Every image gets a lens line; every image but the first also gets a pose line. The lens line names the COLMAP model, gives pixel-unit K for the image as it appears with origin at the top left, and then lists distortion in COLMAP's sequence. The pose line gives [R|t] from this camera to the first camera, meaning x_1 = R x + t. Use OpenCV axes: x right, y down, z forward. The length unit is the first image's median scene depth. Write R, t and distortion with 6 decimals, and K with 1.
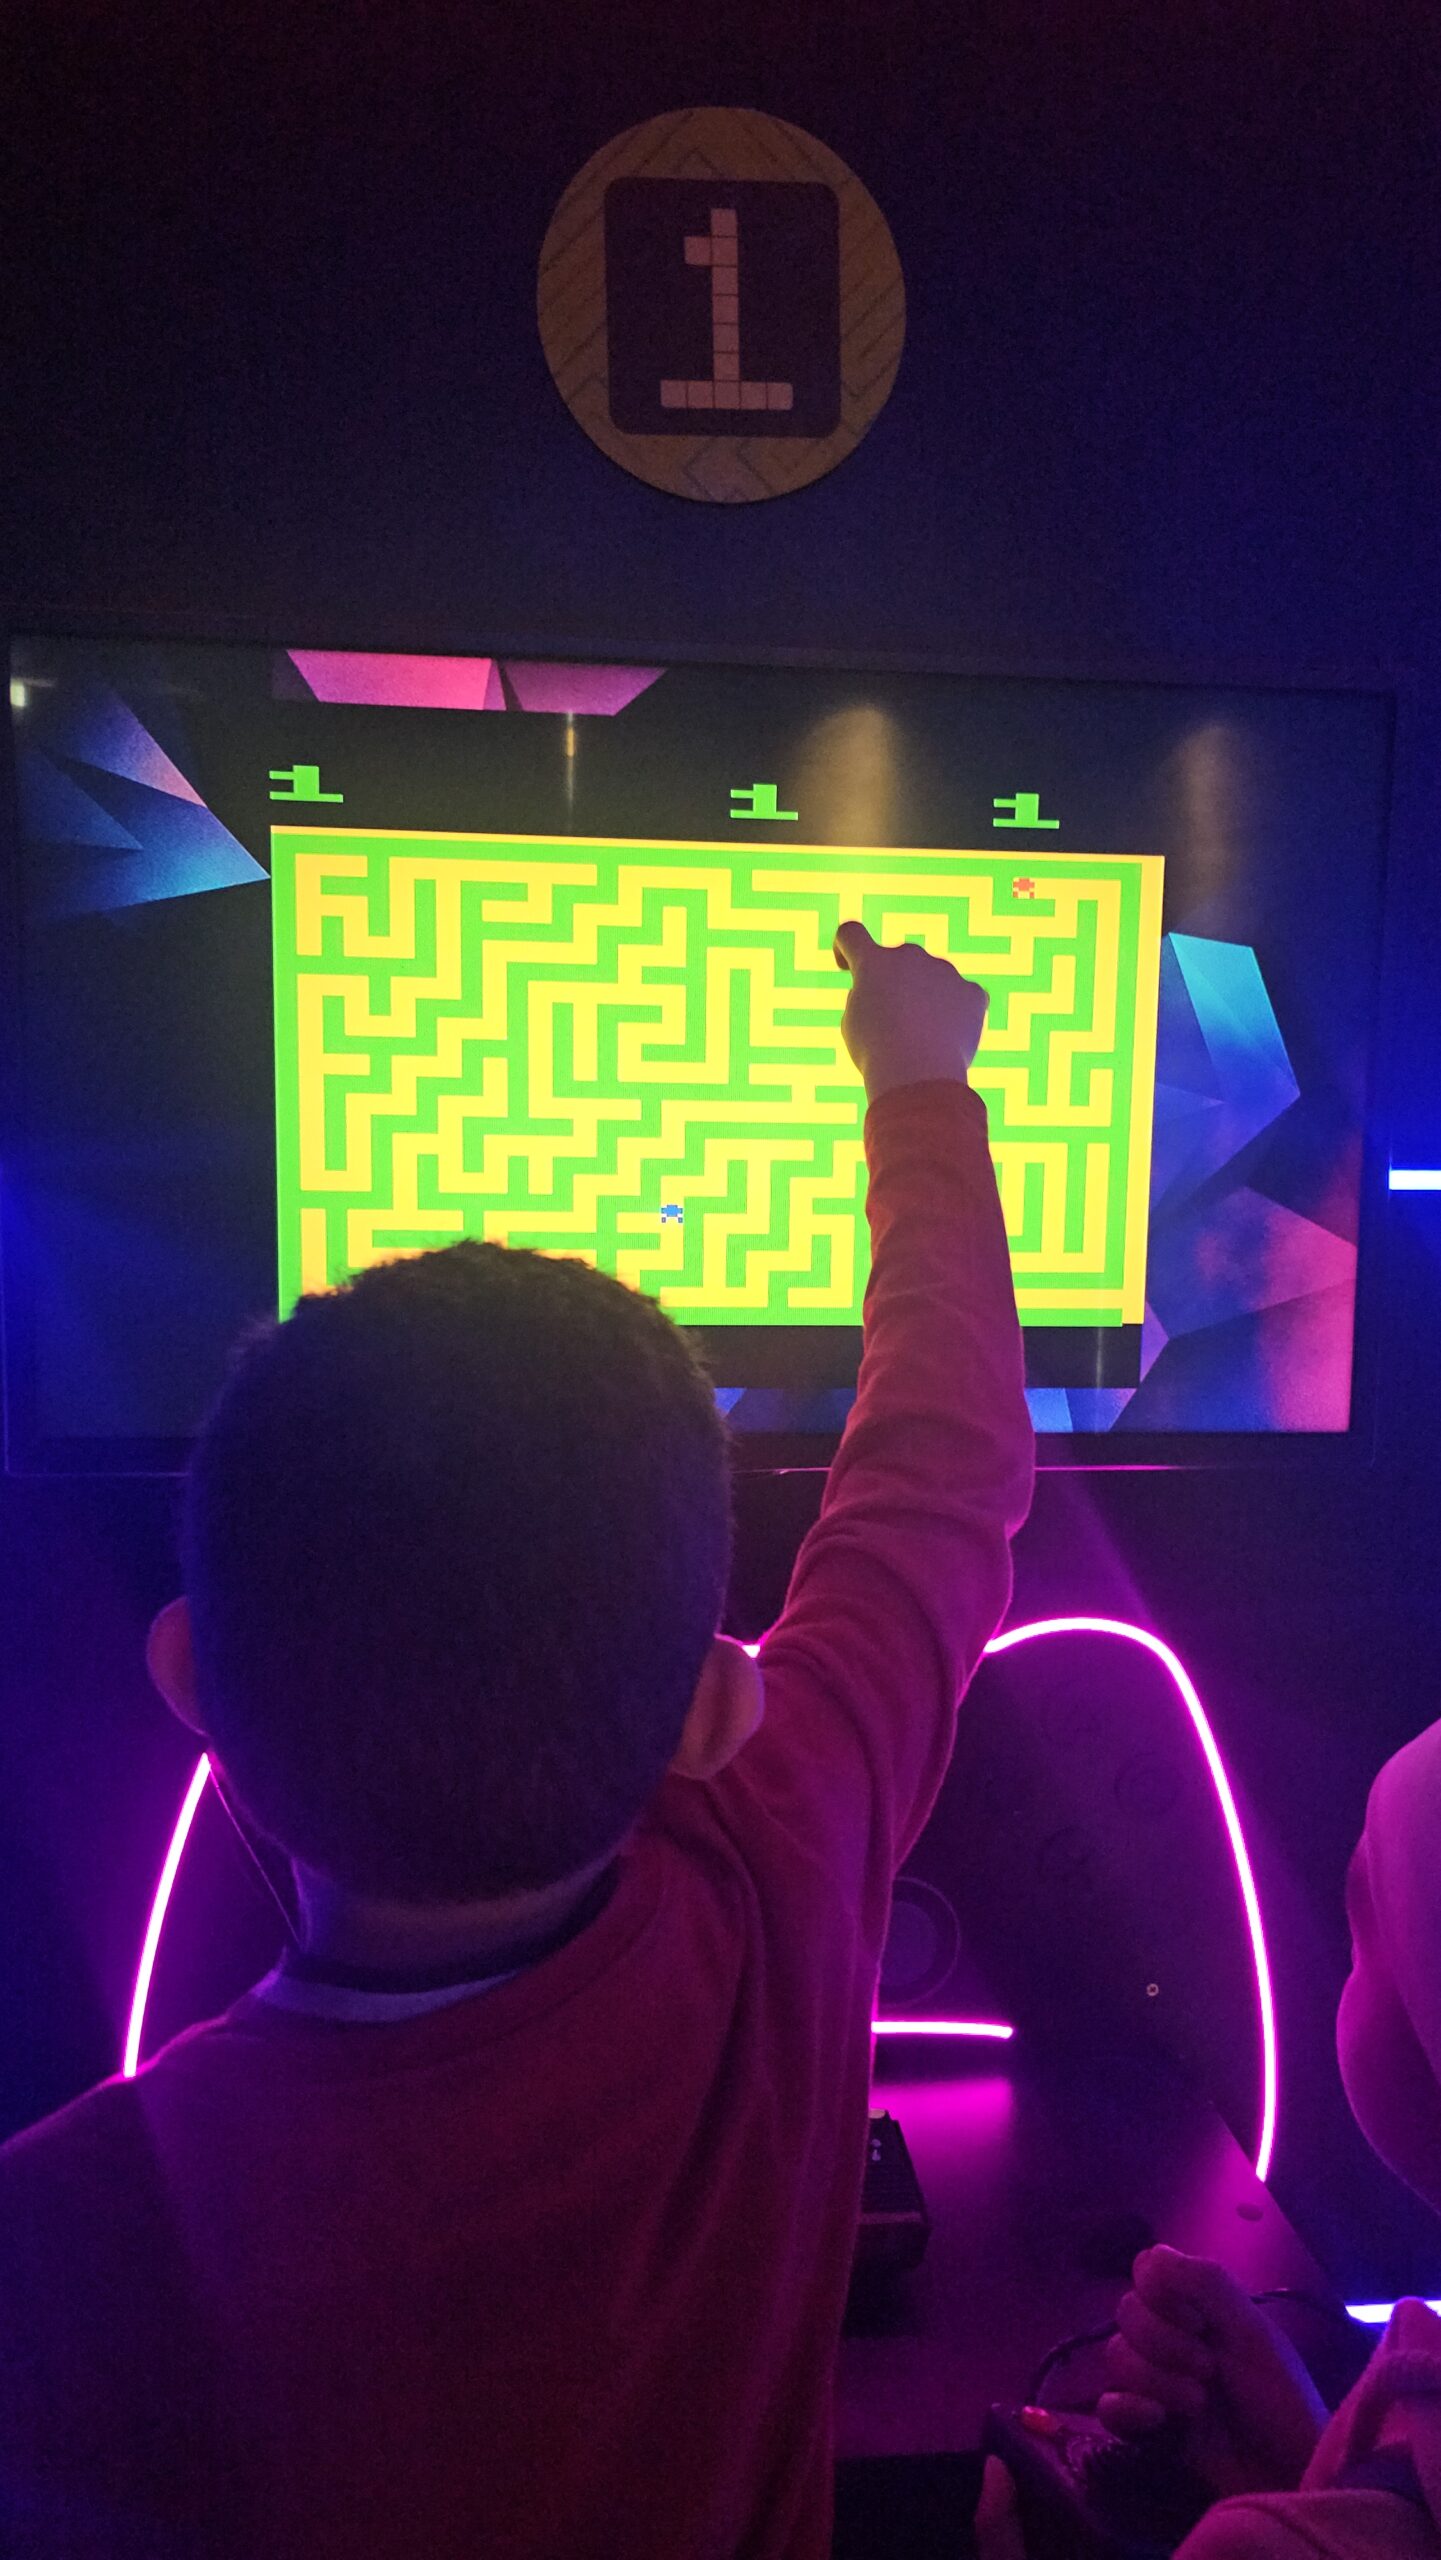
lens RADIAL K [[1748.2, 0, 724.5], [0, 1748.2, 1302.4], [0, 0, 1]] dist [0.049502, -0.002814]
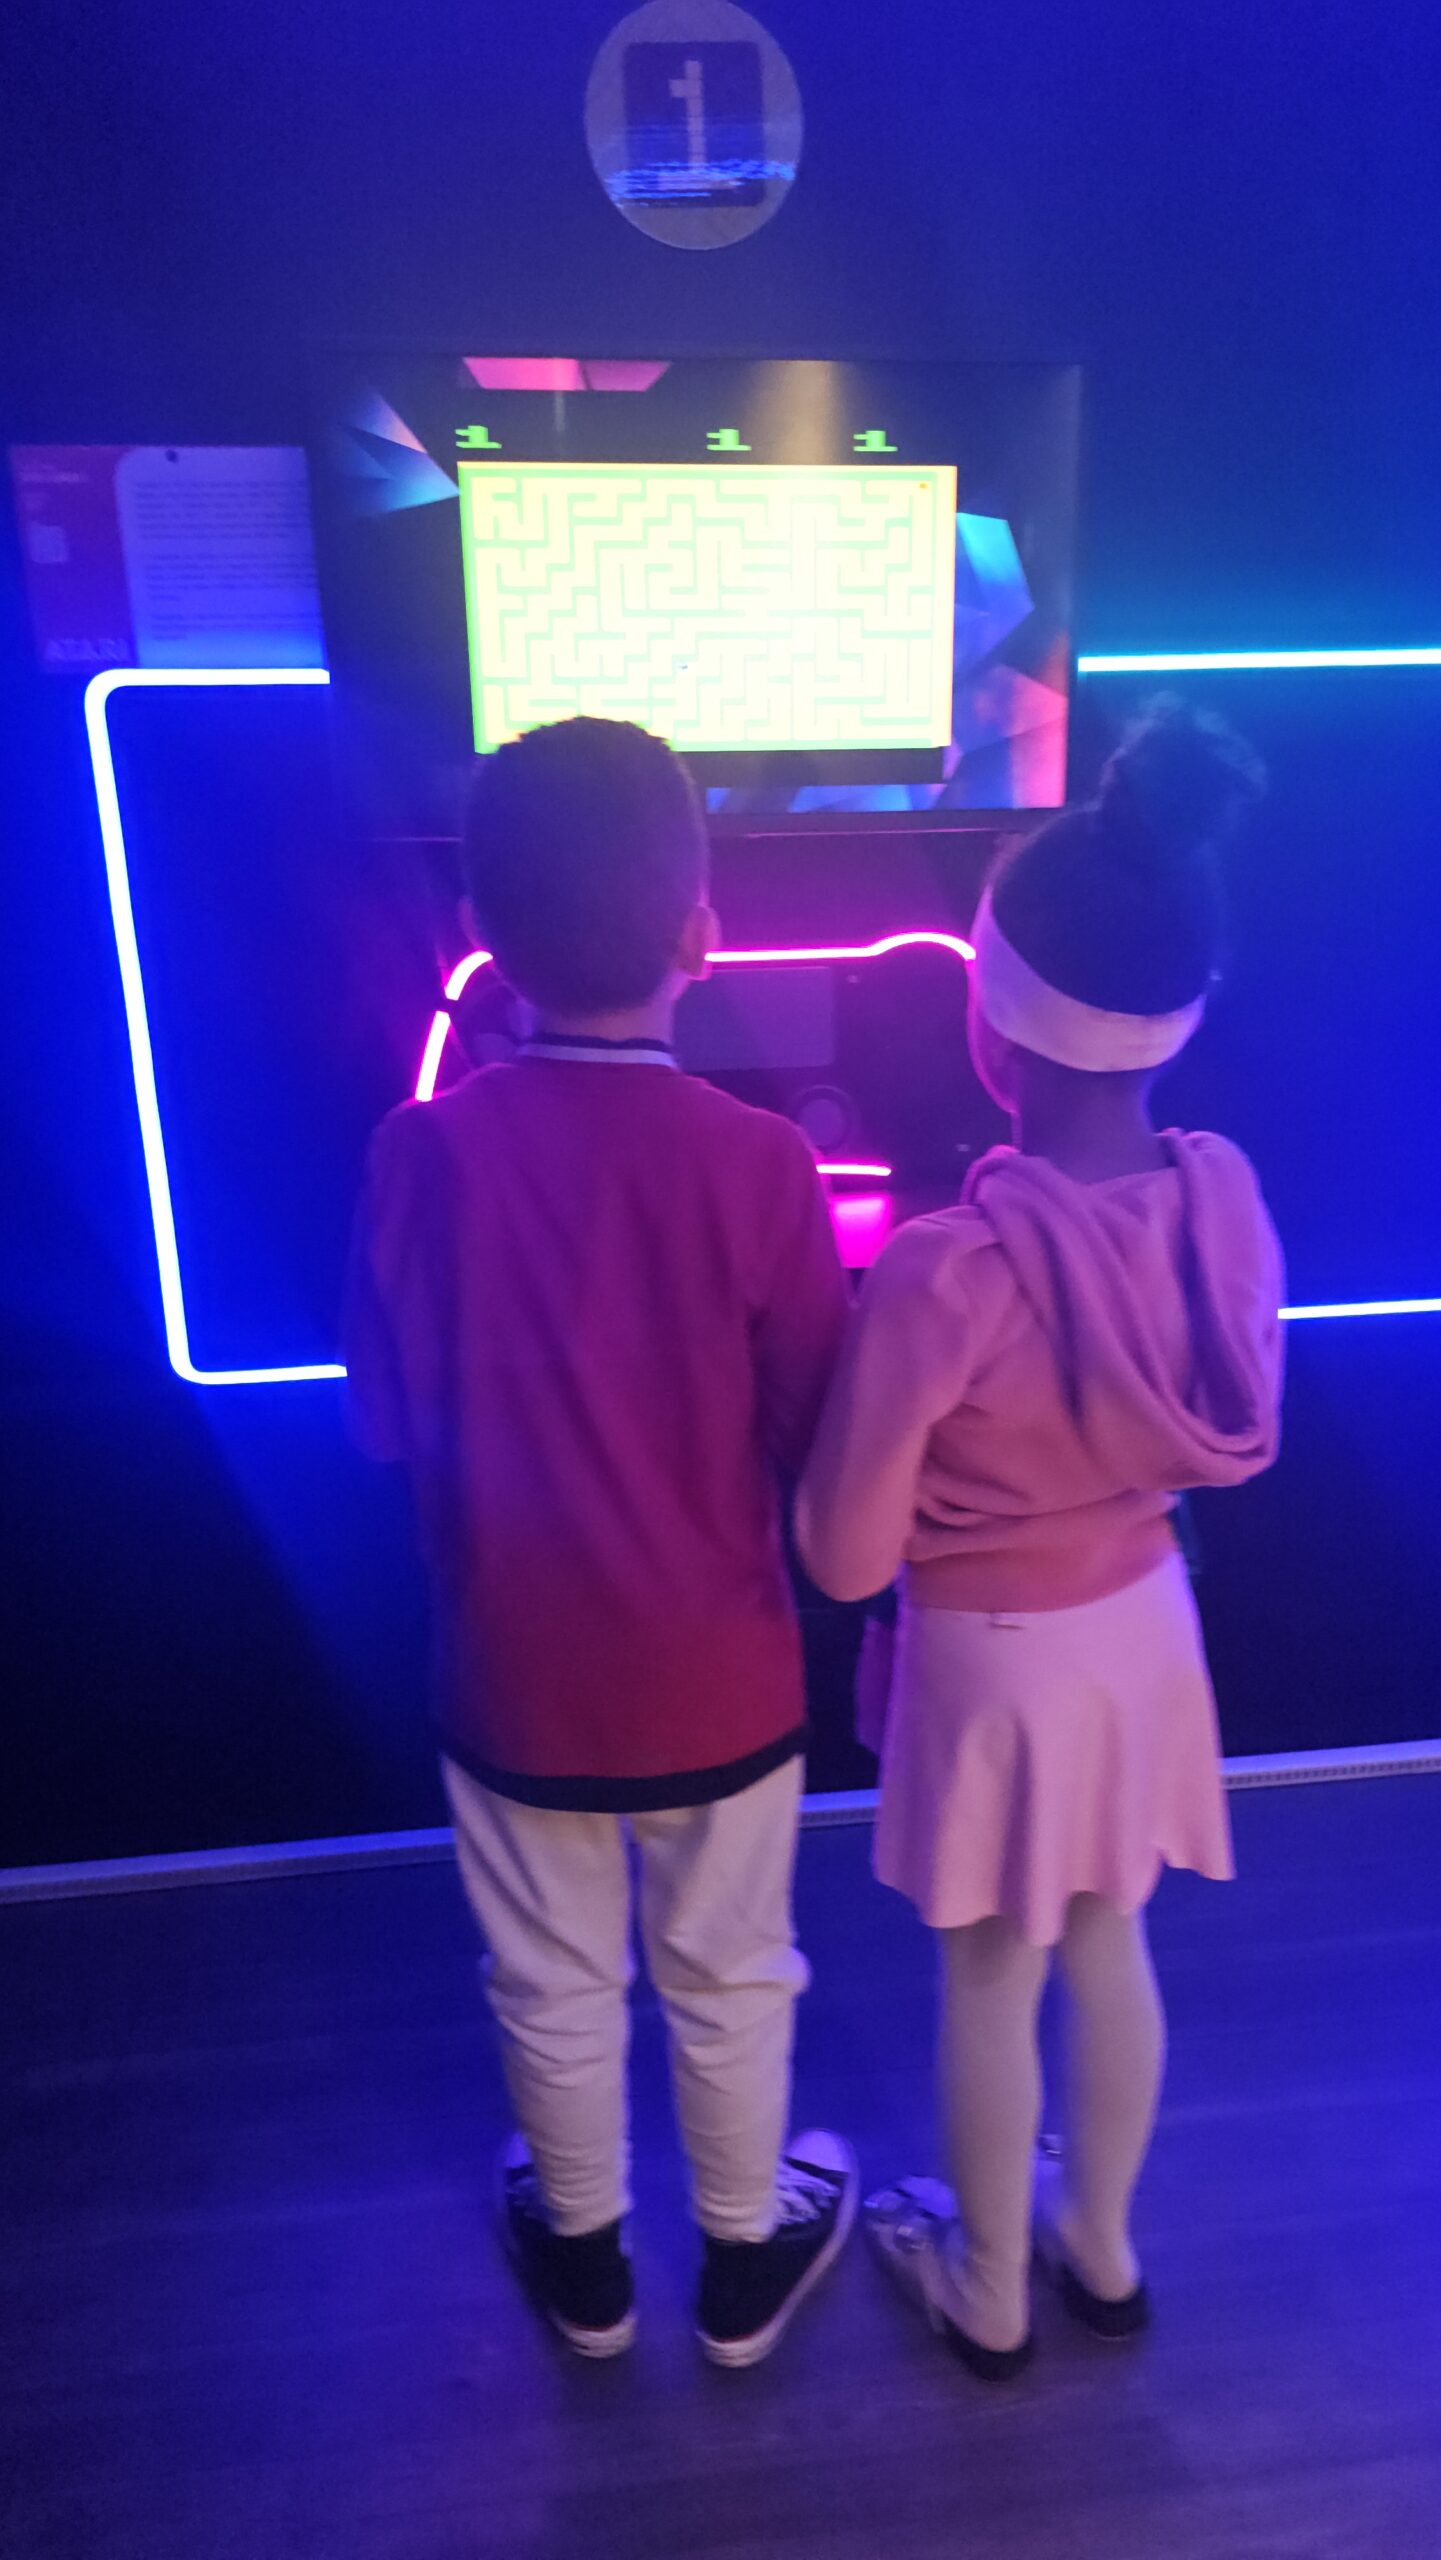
lens RADIAL K [[1748.2, 0, 724.5], [0, 1748.2, 1302.4], [0, 0, 1]] dist [0.049502, -0.002814]
pose [[0.999353, -0.034947, 0.008521, -0.027481], [0.032884, 0.983594, 0.177371, 0.262462], [-0.014580, -0.176976, 0.984107, -0.939230]]
